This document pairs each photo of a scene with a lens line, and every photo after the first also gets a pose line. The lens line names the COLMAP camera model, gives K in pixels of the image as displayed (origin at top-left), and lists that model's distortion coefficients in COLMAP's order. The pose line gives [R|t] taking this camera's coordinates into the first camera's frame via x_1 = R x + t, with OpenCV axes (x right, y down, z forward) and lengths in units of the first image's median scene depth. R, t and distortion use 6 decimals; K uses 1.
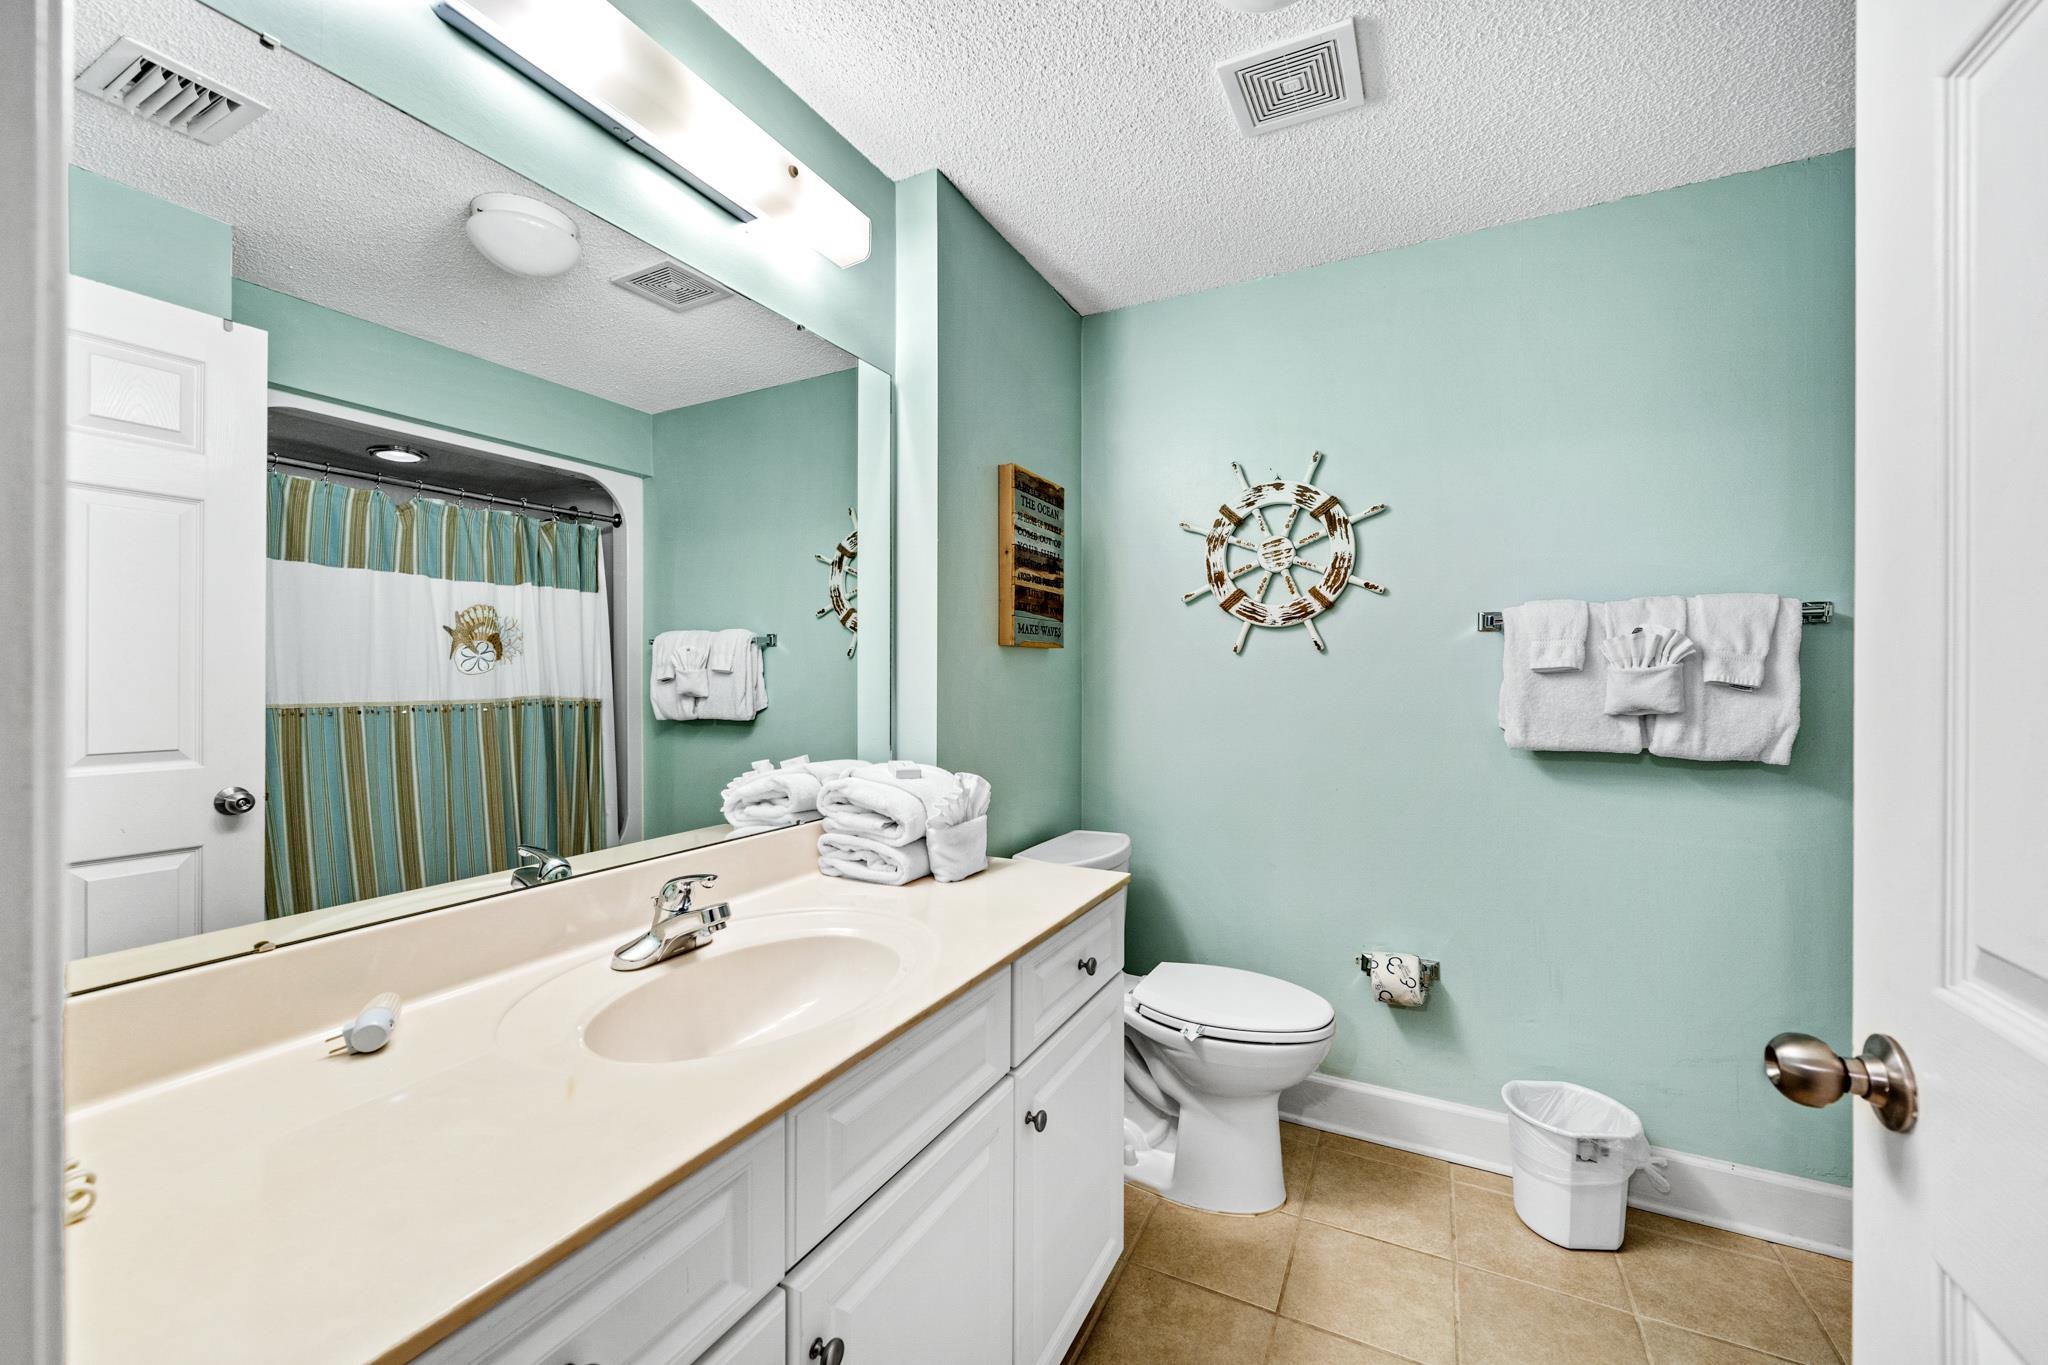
lens RADIAL K [[804.5, 0, 1024.6], [0, 804.5, 692.0], [0, 0, 1]] dist [-0.002448, -0.000157]
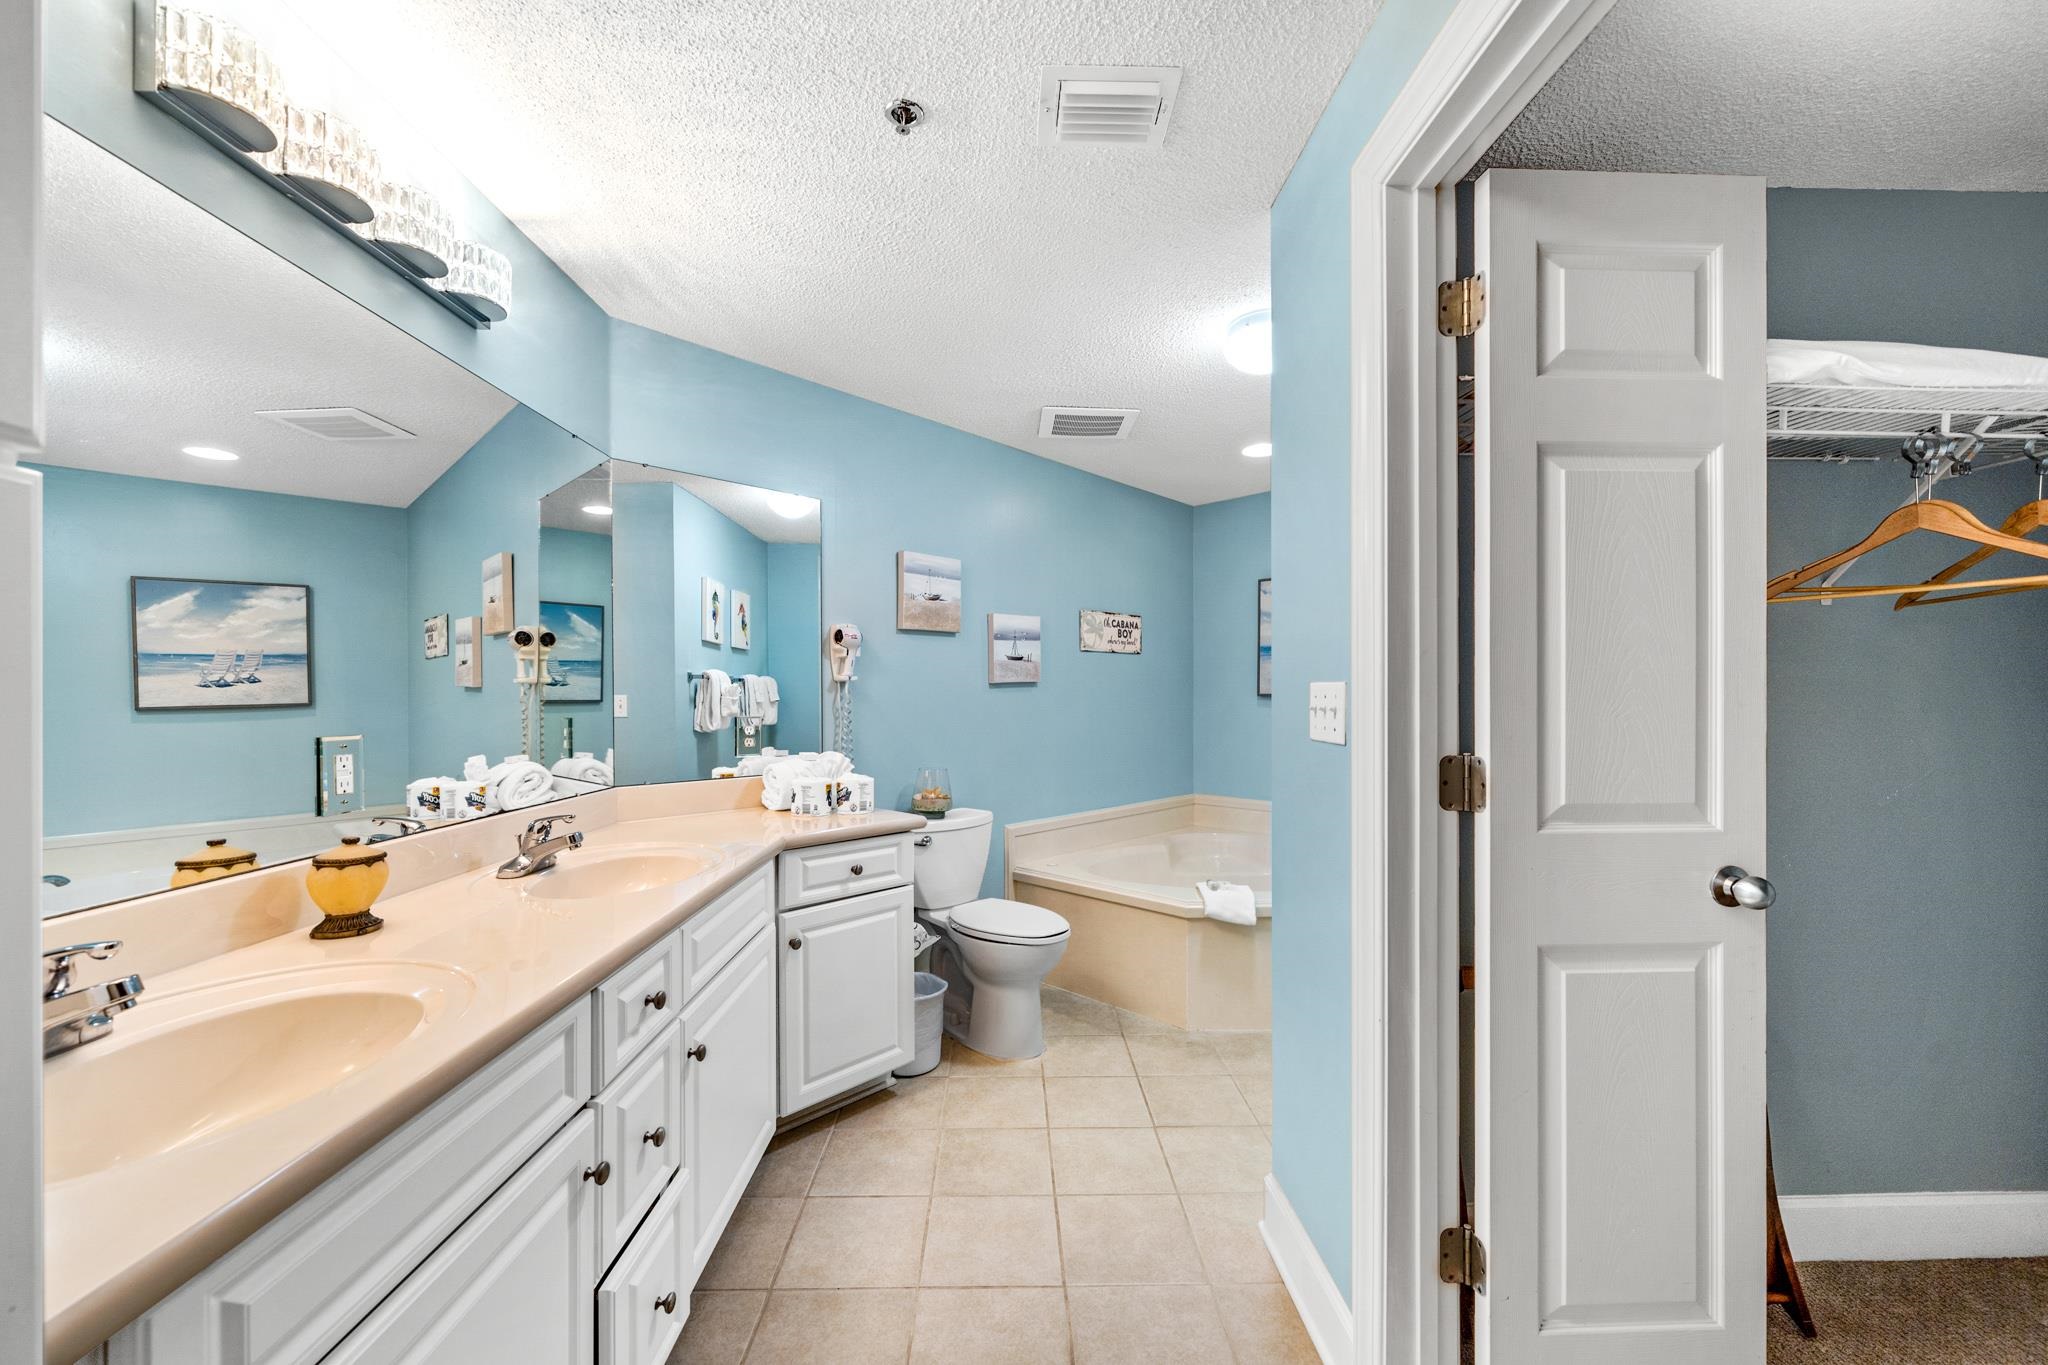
lens RADIAL K [[804.5, 0, 1024.6], [0, 804.5, 692.0], [0, 0, 1]] dist [-0.002448, -0.000157]
pose [[0.875610, 0.025858, 0.482326, -0.100667], [-0.018963, 0.999636, -0.019167, 0.002222], [-0.482646, 0.007636, 0.875782, -0.199754]]
